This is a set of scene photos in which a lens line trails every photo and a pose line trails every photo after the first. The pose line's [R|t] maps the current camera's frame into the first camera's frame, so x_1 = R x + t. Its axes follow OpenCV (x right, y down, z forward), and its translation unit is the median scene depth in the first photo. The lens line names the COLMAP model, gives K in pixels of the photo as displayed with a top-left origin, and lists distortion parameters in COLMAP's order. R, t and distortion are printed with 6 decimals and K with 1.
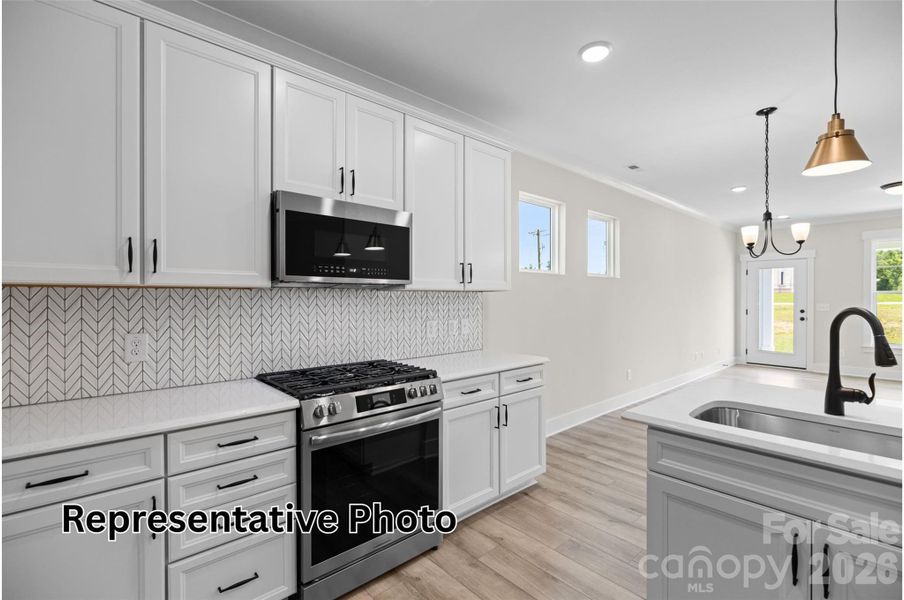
lens RADIAL K [[406.3, 0, 453.1], [0, 406.3, 298.9], [0, 0, 1]] dist [-0.003533, 0.000079]
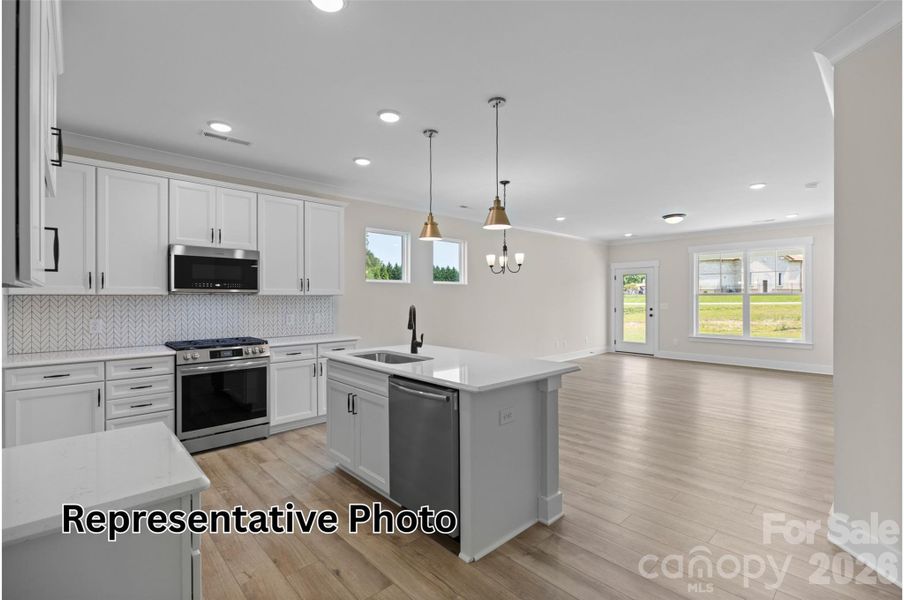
lens RADIAL K [[406.3, 0, 453.1], [0, 406.3, 298.9], [0, 0, 1]] dist [-0.003533, 0.000079]
pose [[0.999728, -0.001034, 0.023282, 0.756541], [0.001034, 0.999999, 0.000014, -0.007747], [-0.023282, 0.000010, 0.999729, -0.835767]]
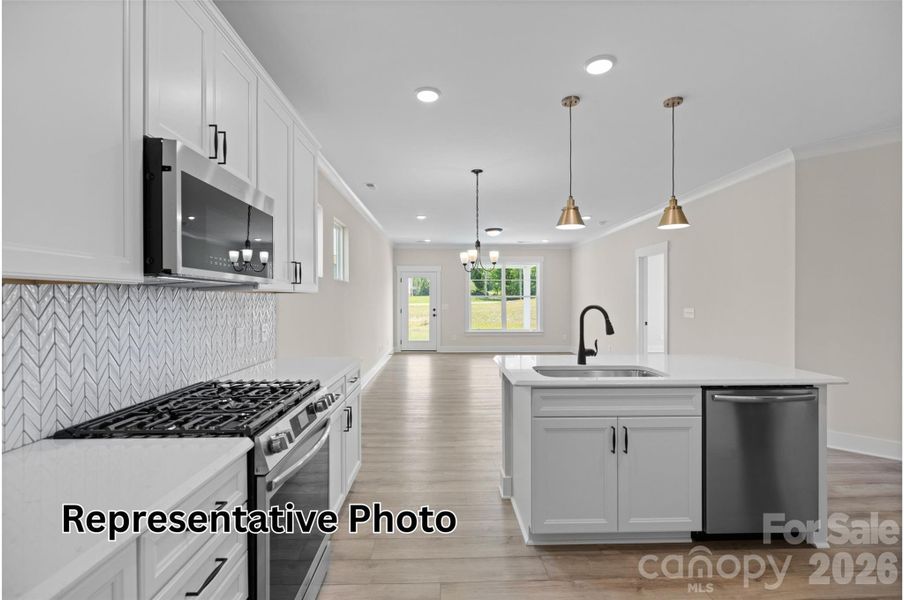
lens RADIAL K [[406.0, 0, 452.0], [0, 406.0, 300.0], [0, 0, 1]] dist [0.000260, -0.000025]
pose [[0.645717, -0.000126, 0.763577, -0.560386], [0.002452, 0.999995, -0.001909, -0.000003], [-0.763573, 0.003105, 0.645714, 0.185700]]
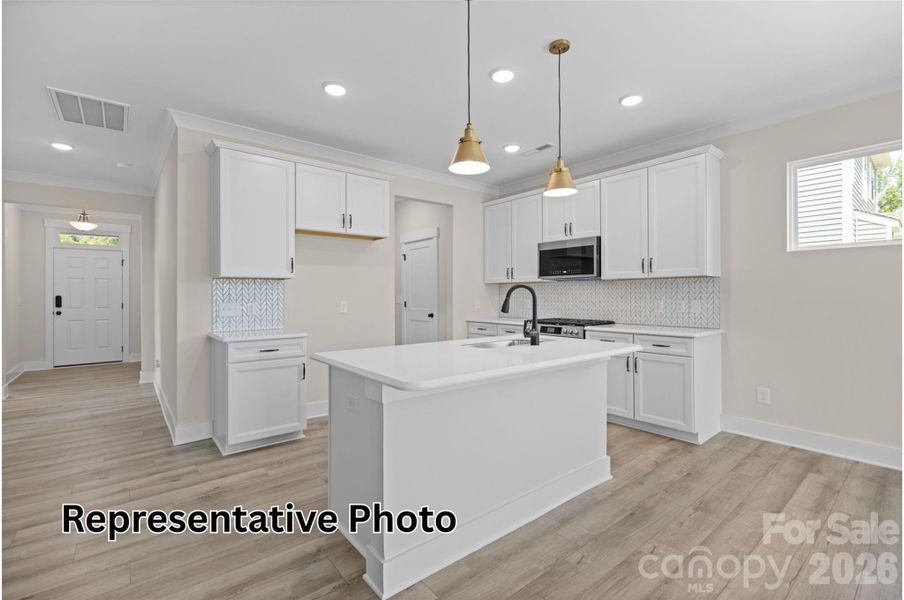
lens RADIAL K [[403.1, 0, 451.5], [0, 403.1, 294.7], [0, 0, 1]] dist [-0.002245, -0.000292]
pose [[-0.046276, 0.001844, -0.998927, 1.851235], [0.002423, 0.999996, 0.001734, 0.042673], [0.998926, -0.002340, -0.046280, 0.495788]]
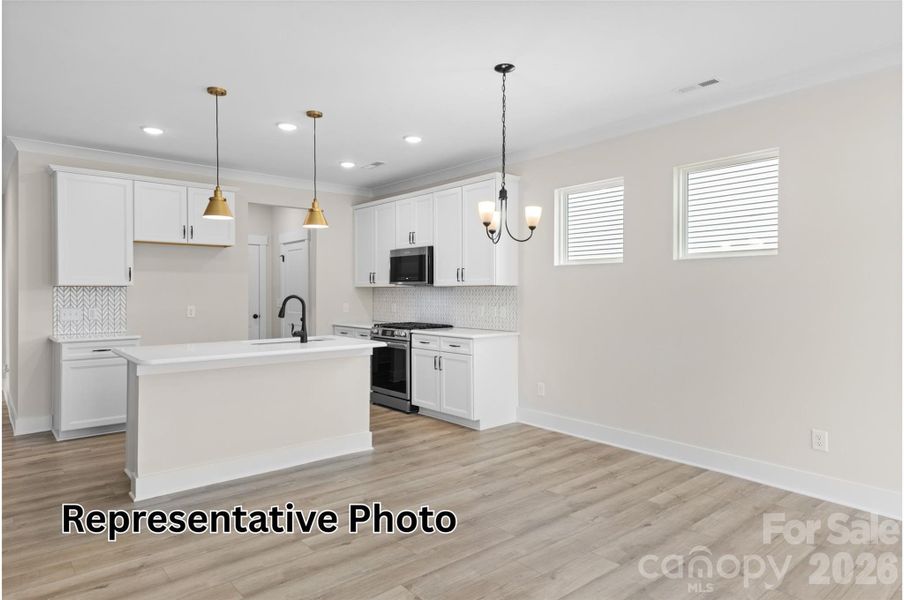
lens RADIAL K [[545.1, 0, 452.3], [0, 545.1, 293.4], [0, 0, 1]] dist [0.043929, -0.002964]
pose [[-0.028569, 0.005757, -0.999575, 2.708370], [0.000292, 0.999983, 0.005751, -0.005038], [0.999592, -0.000127, -0.028570, 1.310306]]
